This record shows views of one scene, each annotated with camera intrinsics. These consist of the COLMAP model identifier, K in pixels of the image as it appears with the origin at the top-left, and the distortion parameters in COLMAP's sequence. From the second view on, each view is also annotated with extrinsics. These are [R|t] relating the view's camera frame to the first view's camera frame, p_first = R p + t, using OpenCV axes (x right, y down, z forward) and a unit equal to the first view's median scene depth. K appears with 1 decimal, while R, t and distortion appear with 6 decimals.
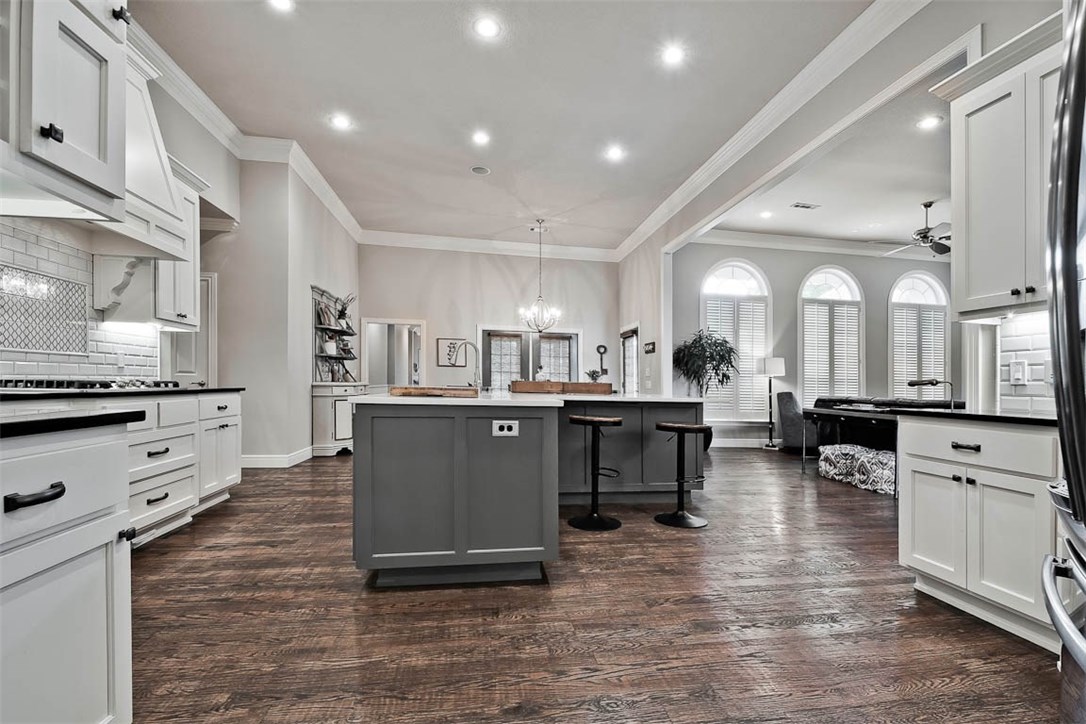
lens RADIAL K [[485.0, 0, 578.7], [0, 485.0, 384.1], [0, 0, 1]] dist [0.002515, -0.005201]
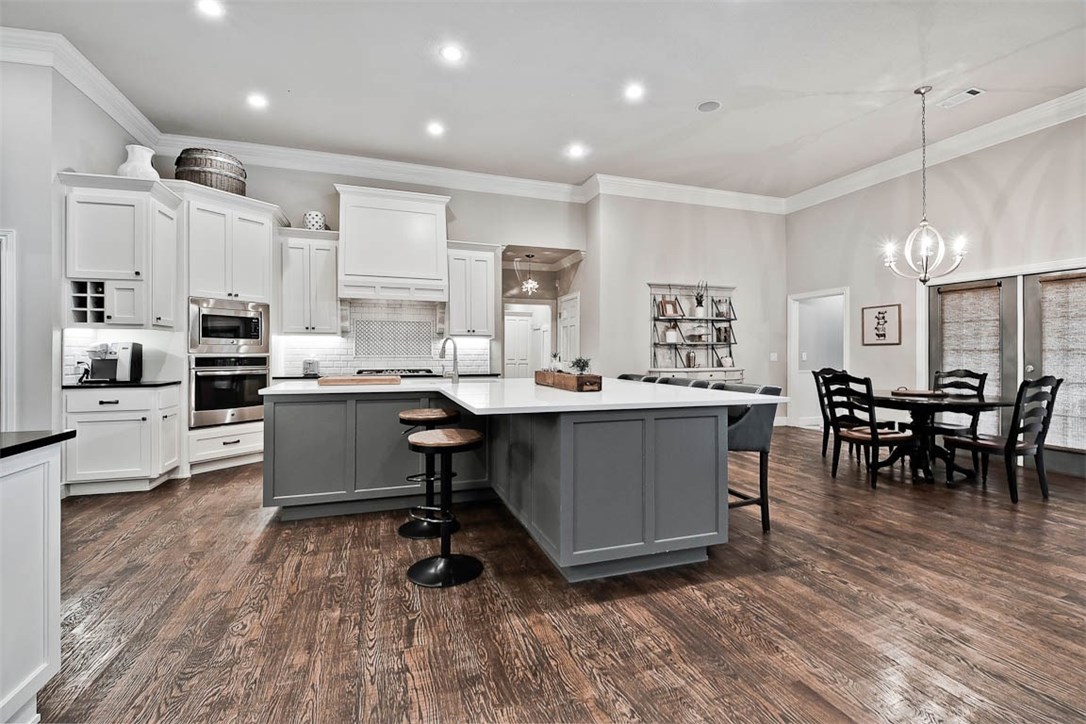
lens RADIAL K [[485.0, 0, 546.6], [0, 485.0, 360.2], [0, 0, 1]] dist [0.002515, -0.005201]
pose [[0.159369, -0.008249, -0.987185, 0.458986], [0.003390, 0.999964, -0.007809, -0.012677], [0.987213, -0.002102, 0.159391, 0.504888]]
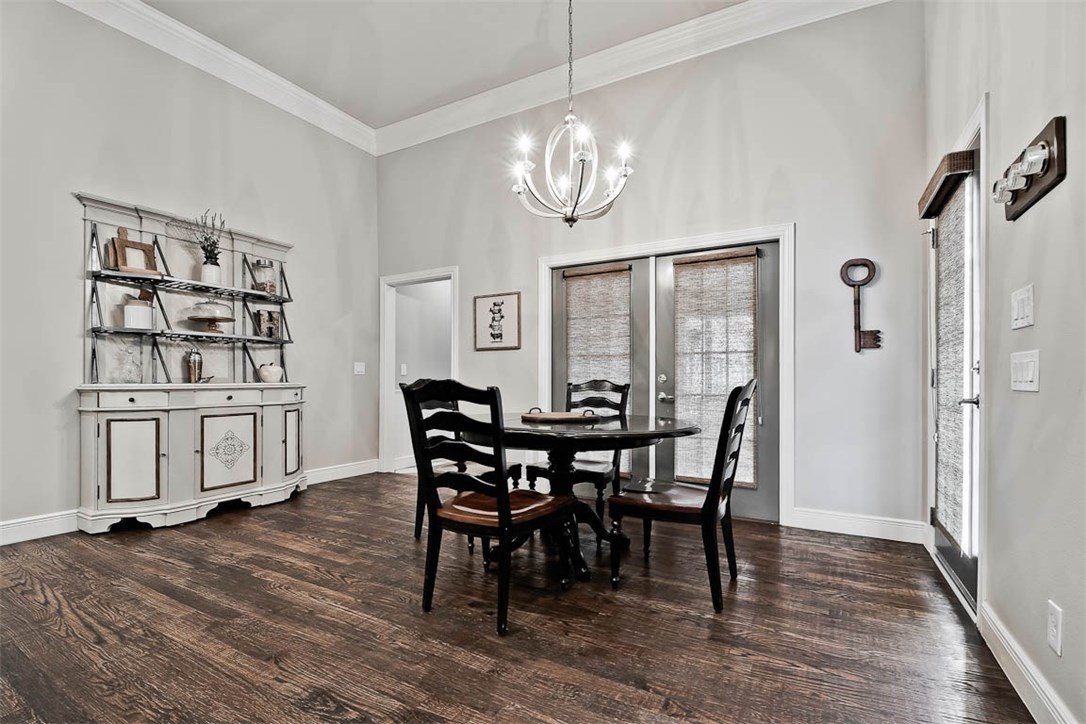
lens RADIAL K [[502.7, 0, 529.1], [0, 502.7, 382.3], [0, 0, 1]] dist [-0.004604, -0.005081]
pose [[0.755981, -0.016334, -0.654390, 0.131205], [0.010342, 0.999862, -0.013010, 0.005980], [0.654512, 0.003068, 0.756045, 0.791661]]
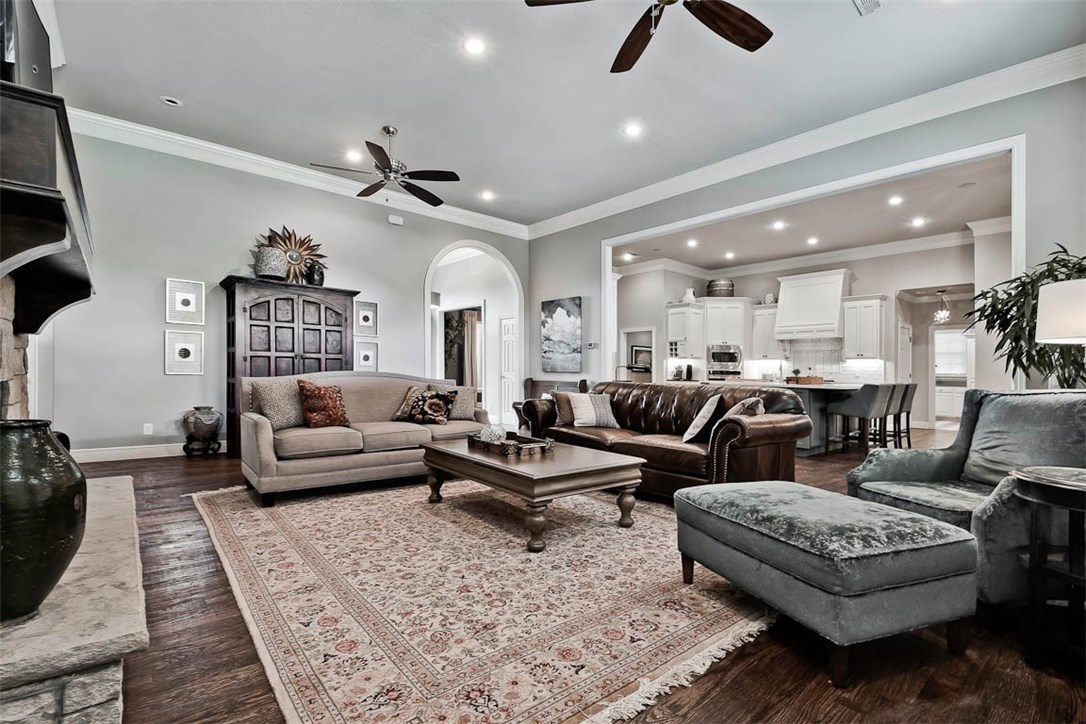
lens RADIAL K [[485.0, 0, 551.5], [0, 485.0, 357.1], [0, 0, 1]] dist [0.002515, -0.005201]
pose [[-0.862839, -0.054476, -0.502534, 0.934625], [-0.037578, 0.998338, -0.043701, 0.020110], [0.504080, -0.018822, -0.863452, 1.208103]]
